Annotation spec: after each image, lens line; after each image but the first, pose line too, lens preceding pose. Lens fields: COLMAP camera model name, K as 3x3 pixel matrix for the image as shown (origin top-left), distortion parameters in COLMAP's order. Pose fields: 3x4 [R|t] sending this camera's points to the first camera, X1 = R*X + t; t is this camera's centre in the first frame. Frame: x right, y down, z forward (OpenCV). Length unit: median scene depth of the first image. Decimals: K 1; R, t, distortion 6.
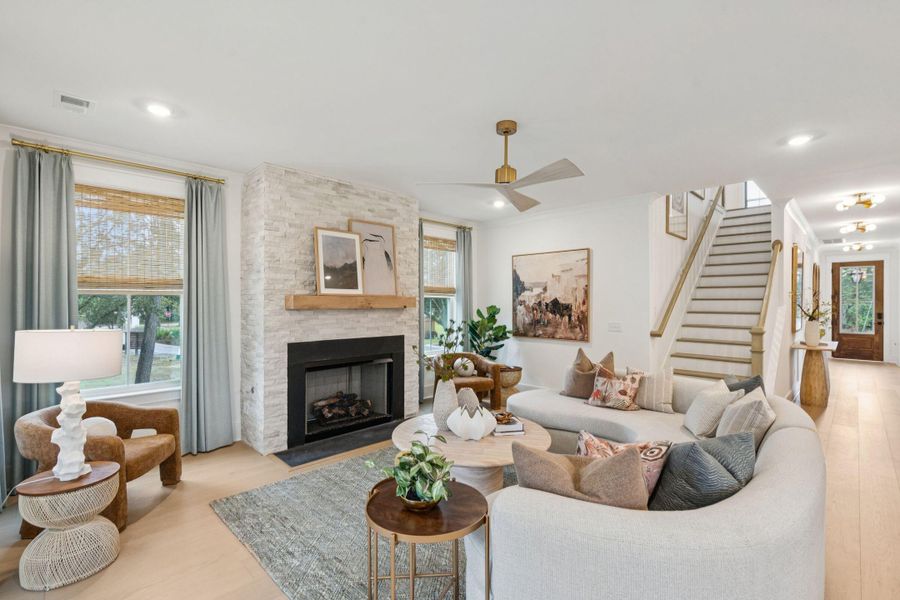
lens RADIAL K [[410.8, 0, 450.0], [0, 410.8, 300.0], [0, 0, 1]] dist [-0.002405, 0.000289]
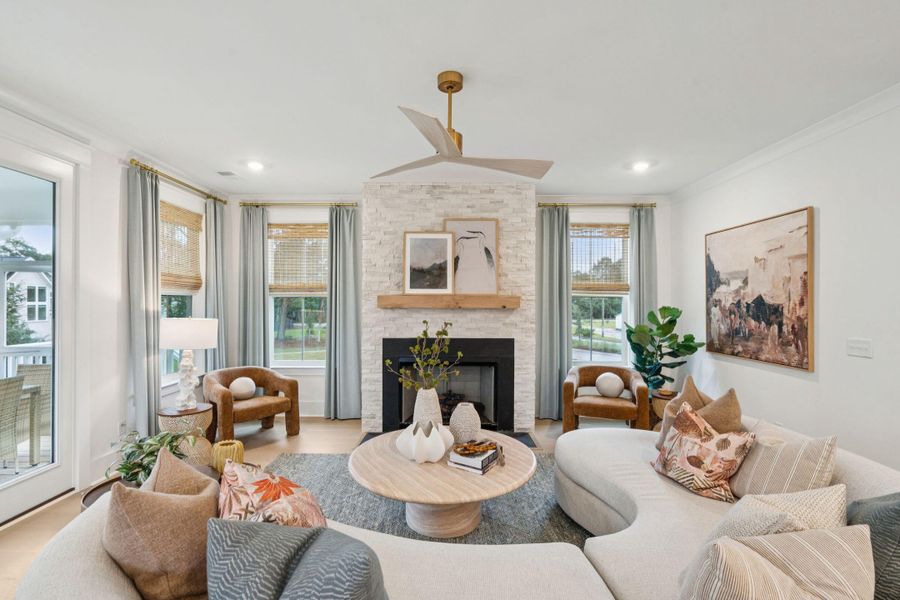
lens RADIAL K [[410.8, 0, 450.0], [0, 410.8, 300.0], [0, 0, 1]] dist [-0.002405, 0.000289]
pose [[0.705529, -0.004292, -0.708668, 0.430521], [0.002433, 0.999990, -0.003634, 0.004339], [0.708677, 0.000840, 0.705533, 0.269132]]
